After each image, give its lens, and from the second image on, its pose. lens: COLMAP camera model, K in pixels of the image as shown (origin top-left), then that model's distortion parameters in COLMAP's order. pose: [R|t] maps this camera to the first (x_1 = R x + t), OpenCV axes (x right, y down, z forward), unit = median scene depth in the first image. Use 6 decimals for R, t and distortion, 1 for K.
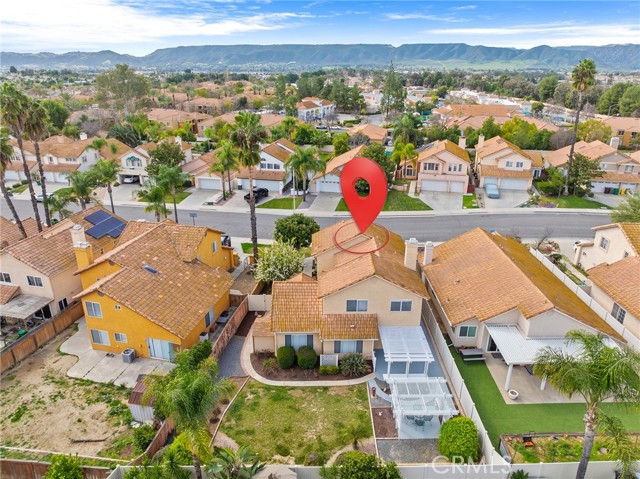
lens RADIAL K [[453.5, 0, 321.0], [0, 453.5, 239.6], [0, 0, 1]] dist [-0.039306, 0.010835]
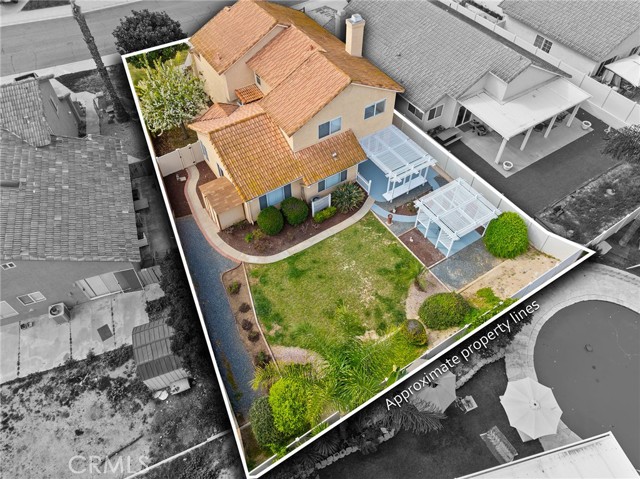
lens RADIAL K [[453.5, 0, 323.3], [0, 453.5, 237.2], [0, 0, 1]] dist [-0.039306, 0.010835]
pose [[0.844131, -0.420881, 0.332117, -0.271793], [0.202132, 0.823586, 0.529951, -0.115910], [-0.496574, -0.380217, 0.780288, 0.324218]]
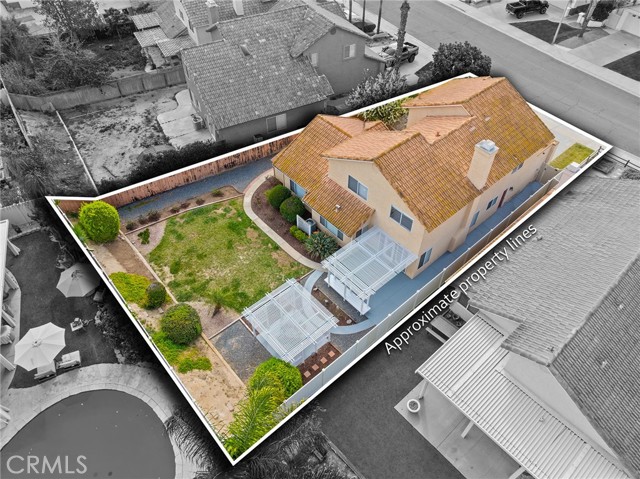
lens RADIAL K [[453.5, 0, 319.4], [0, 453.5, 238.8], [0, 0, 1]] dist [-0.039306, 0.010835]
pose [[0.654309, 0.555507, -0.513119, 0.483062], [-0.279402, 0.808097, 0.518569, -0.165365], [0.702719, -0.195938, 0.683955, 0.413092]]
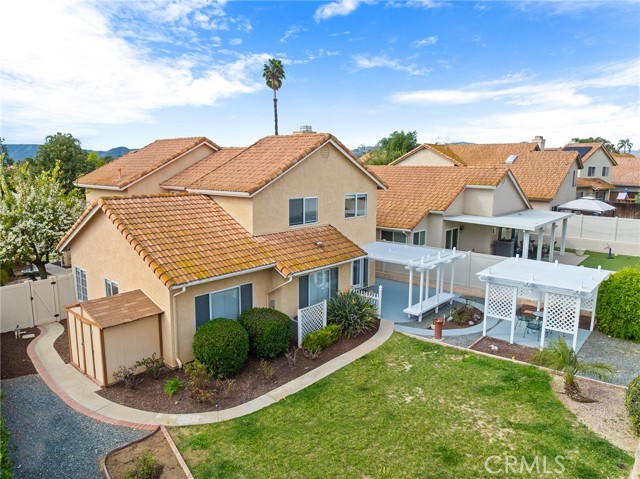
lens RADIAL K [[453.5, 0, 319.7], [0, 453.5, 238.7], [0, 0, 1]] dist [-0.039306, 0.010835]
pose [[0.666703, -0.123960, 0.734943, -0.284158], [0.278598, 0.956041, -0.091477, 0.228444], [-0.691296, 0.265742, 0.671931, 0.661352]]
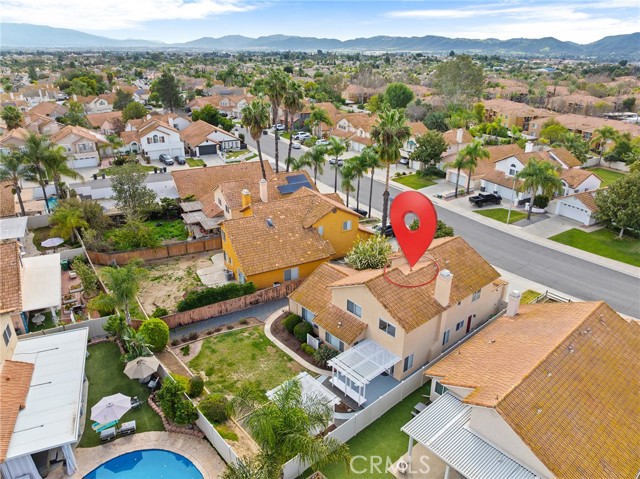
lens RADIAL K [[453.5, 0, 320.0], [0, 453.5, 238.2], [0, 0, 1]] dist [-0.039306, 0.010835]
pose [[0.650721, 0.299397, -0.697799, 0.699868], [-0.283140, 0.948377, 0.142873, -0.129589], [0.704552, 0.104605, 0.701900, 0.211924]]
